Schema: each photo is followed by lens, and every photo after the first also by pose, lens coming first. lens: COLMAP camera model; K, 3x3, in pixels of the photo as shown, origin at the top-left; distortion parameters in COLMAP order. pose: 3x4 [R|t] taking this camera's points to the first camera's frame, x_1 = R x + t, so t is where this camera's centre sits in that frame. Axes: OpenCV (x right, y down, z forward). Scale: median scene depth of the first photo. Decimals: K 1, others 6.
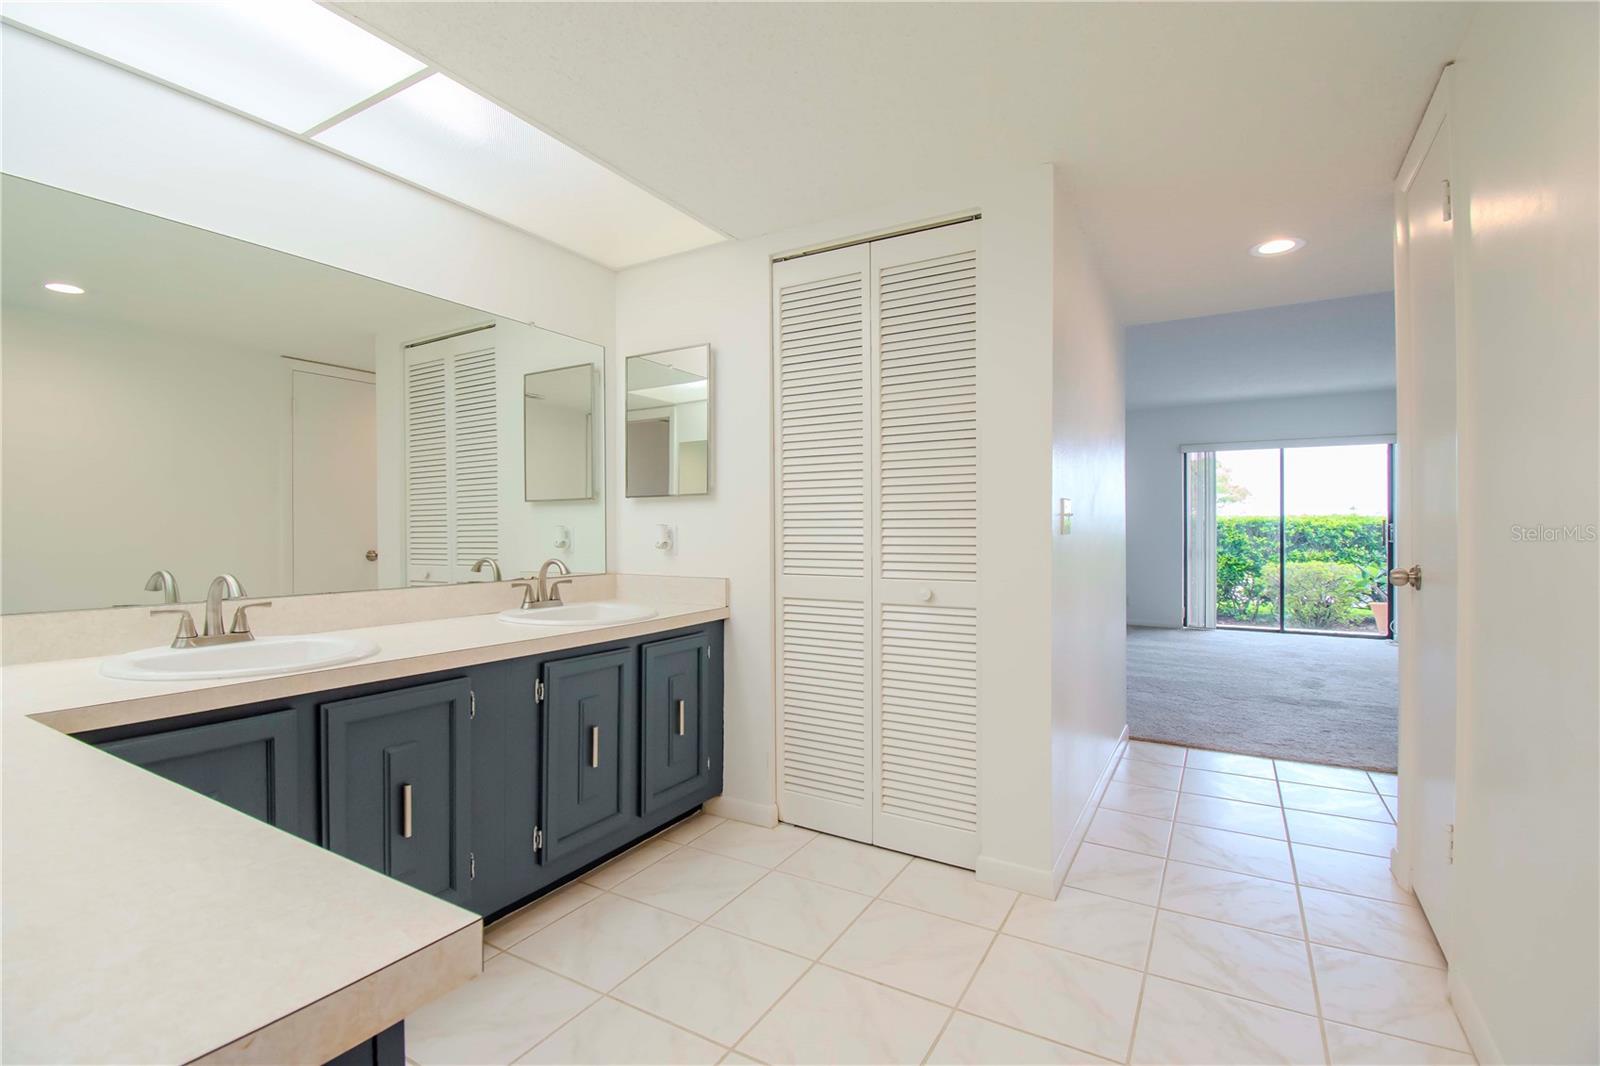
lens RADIAL K [[703.6, 0, 790.6], [0, 703.6, 534.3], [0, 0, 1]] dist [-0.003100, -0.000190]
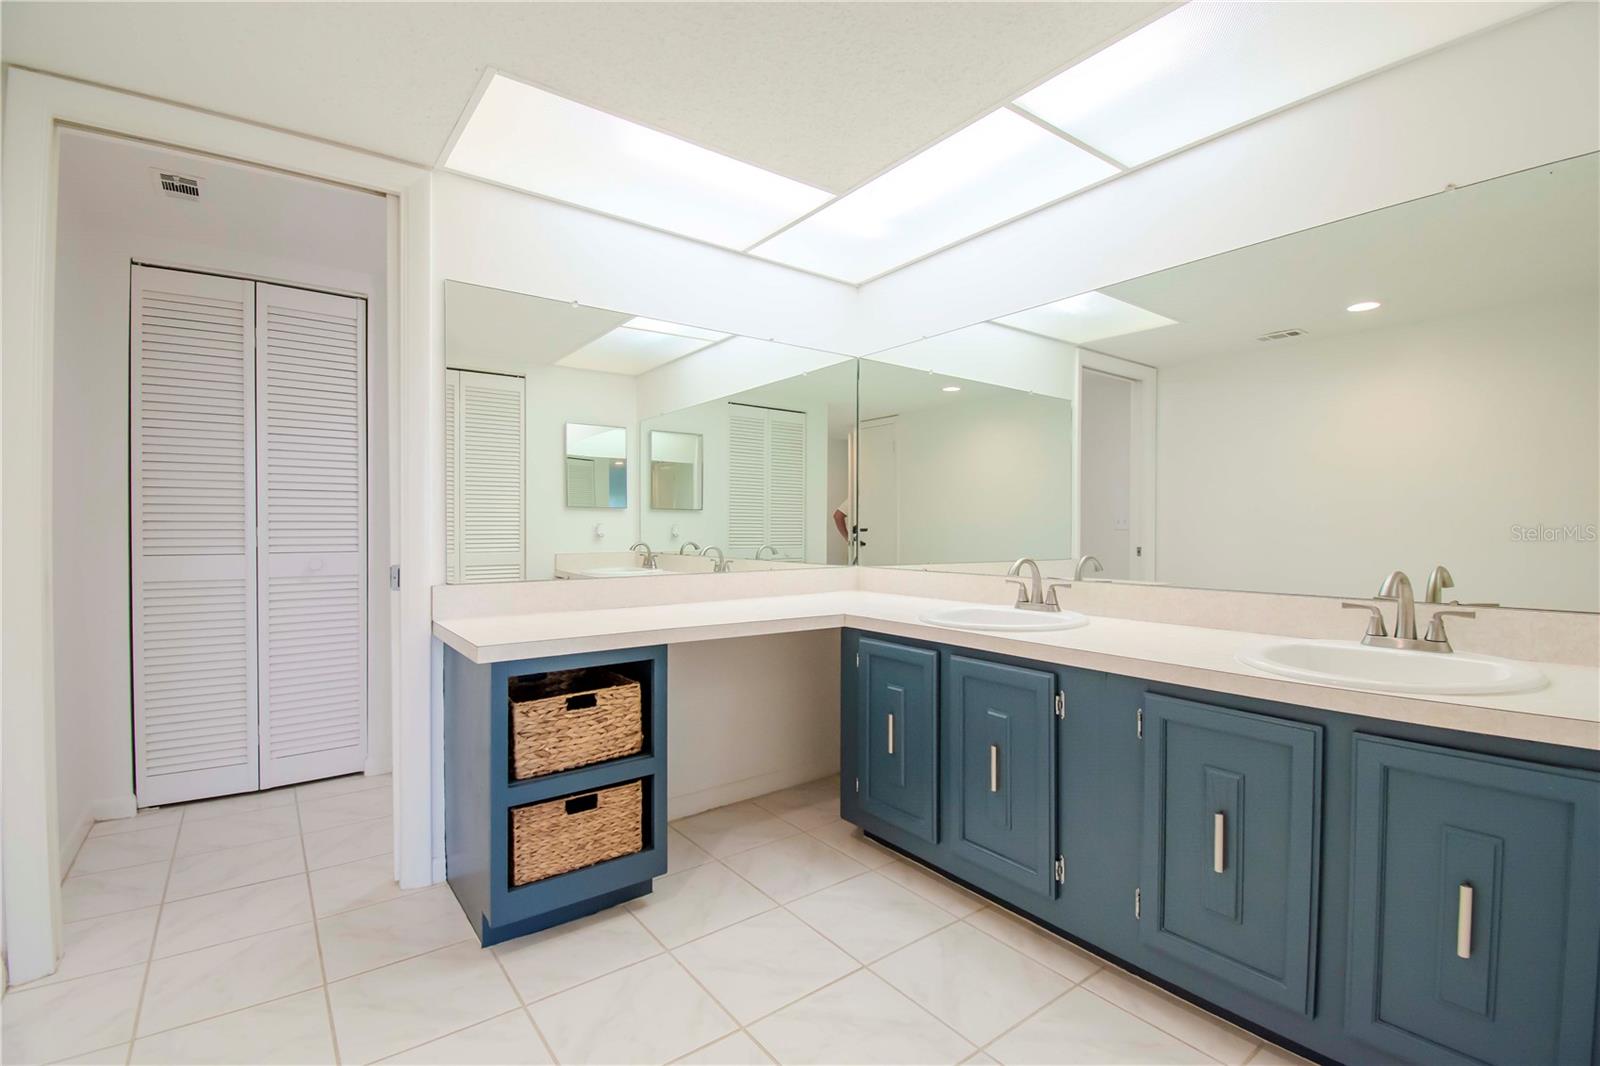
lens RADIAL K [[706.2, 0, 765.9], [0, 706.2, 525.3], [0, 0, 1]] dist [-0.009760, -0.000134]
pose [[-0.389662, -0.002920, -0.920953, 0.608880], [-0.003686, 0.999992, -0.001610, -0.002204], [0.920951, 0.002767, -0.389670, 1.001341]]
